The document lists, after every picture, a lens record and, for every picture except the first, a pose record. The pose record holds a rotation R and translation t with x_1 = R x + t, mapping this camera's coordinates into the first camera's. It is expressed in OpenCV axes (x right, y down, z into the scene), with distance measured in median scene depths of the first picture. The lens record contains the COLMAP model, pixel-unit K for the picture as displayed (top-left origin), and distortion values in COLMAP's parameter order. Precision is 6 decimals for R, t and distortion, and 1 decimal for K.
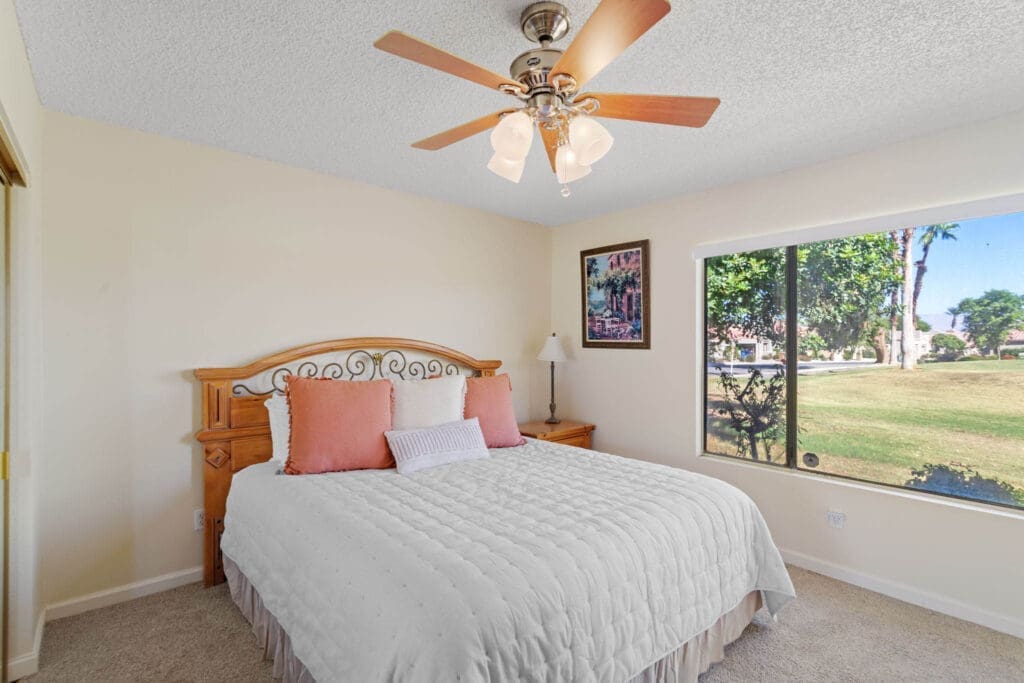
lens RADIAL K [[484.2, 0, 509.9], [0, 484.2, 345.8], [0, 0, 1]] dist [0.003603, -0.002008]
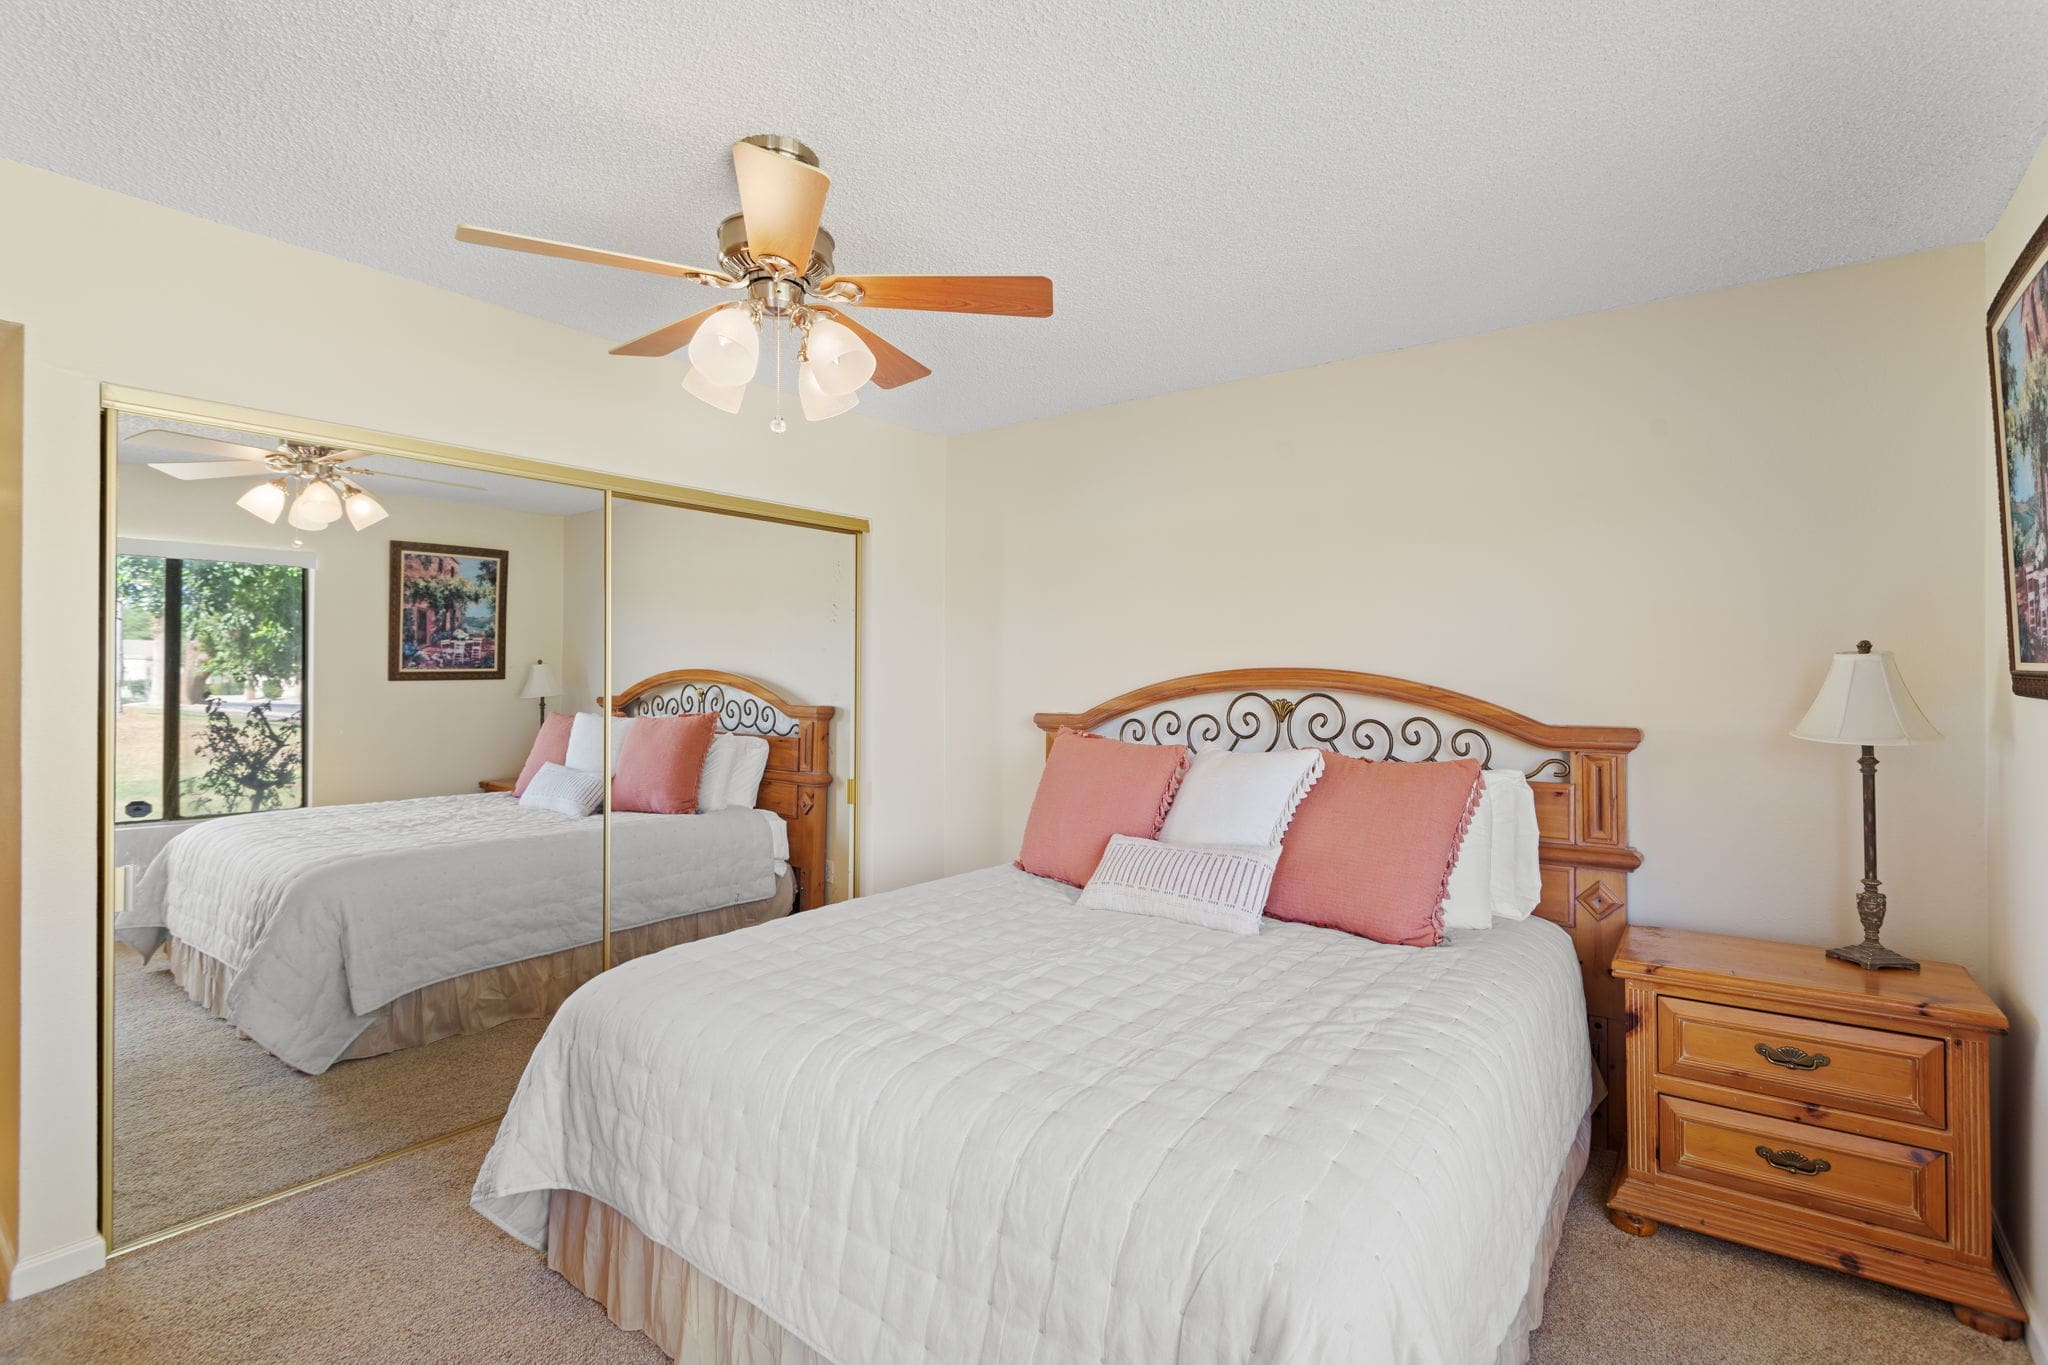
lens RADIAL K [[968.4, 0, 1028.2], [0, 968.4, 677.7], [0, 0, 1]] dist [0.003603, -0.002008]
pose [[0.236543, -0.005771, -0.971604, 0.627094], [-0.006196, 0.999953, -0.007447, 0.002563], [0.971601, 0.007782, 0.236497, 0.484849]]
